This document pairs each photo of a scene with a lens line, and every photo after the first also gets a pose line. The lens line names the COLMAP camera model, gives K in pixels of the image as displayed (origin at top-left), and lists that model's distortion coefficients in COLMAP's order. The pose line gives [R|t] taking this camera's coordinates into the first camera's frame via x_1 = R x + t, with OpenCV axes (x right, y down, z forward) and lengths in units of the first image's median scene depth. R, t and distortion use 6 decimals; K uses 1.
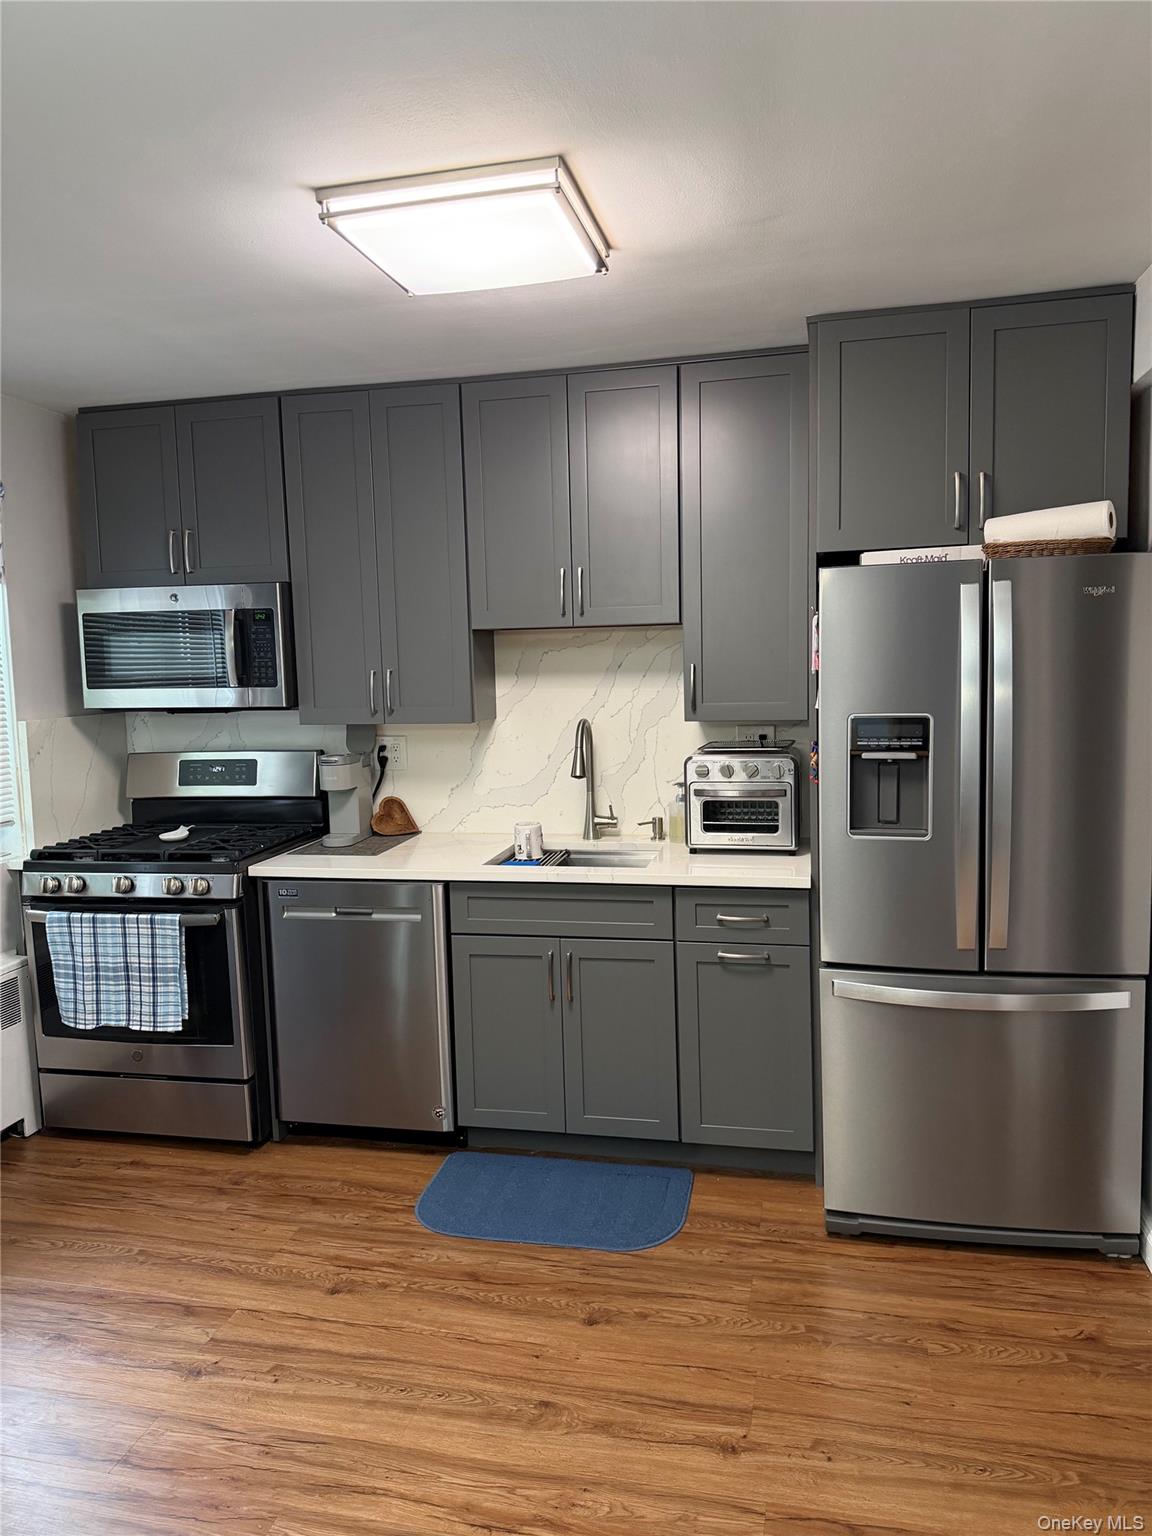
lens RADIAL K [[1094.2, 0, 578.7], [0, 1094.2, 769.7], [0, 0, 1]] dist [0.009514, -0.018954]
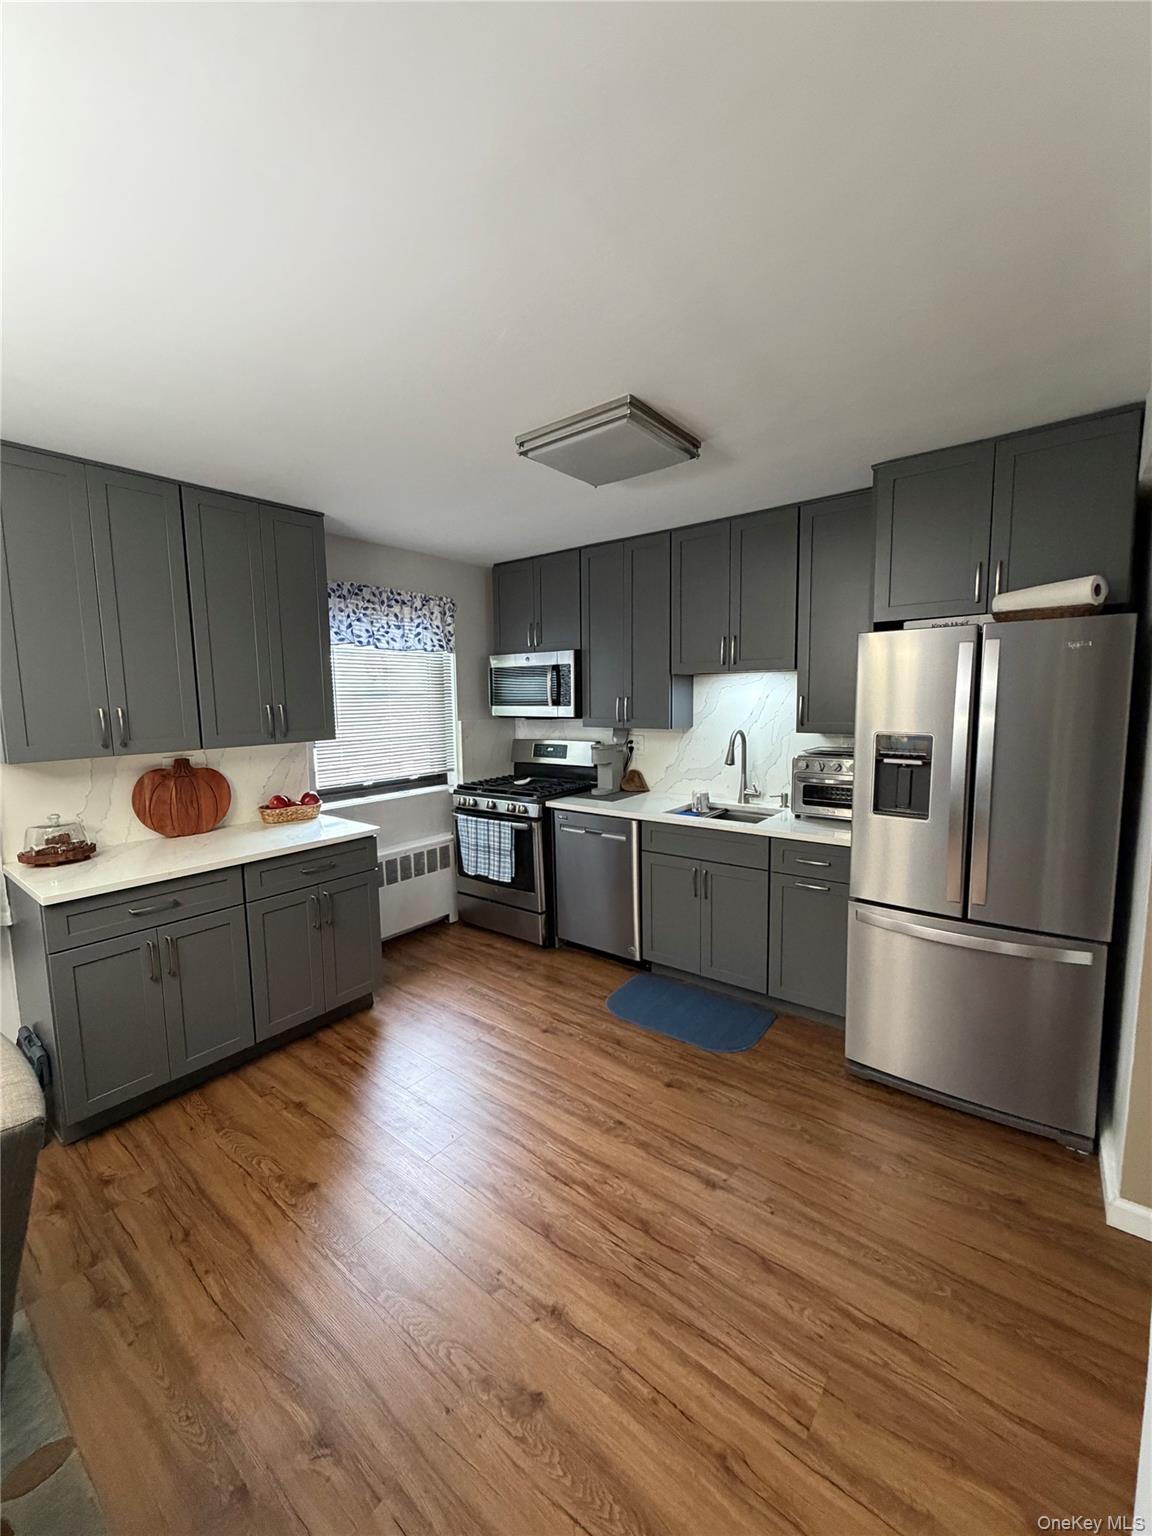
lens RADIAL K [[614.0, 0, 574.9], [0, 614.0, 763.1], [0, 0, 1]] dist [-0.003008, 0.000232]
pose [[0.903476, 0.059930, -0.424429, 0.197832], [-0.054882, 0.998201, 0.024121, -0.005379], [0.425111, 0.001501, 0.905140, 0.063888]]
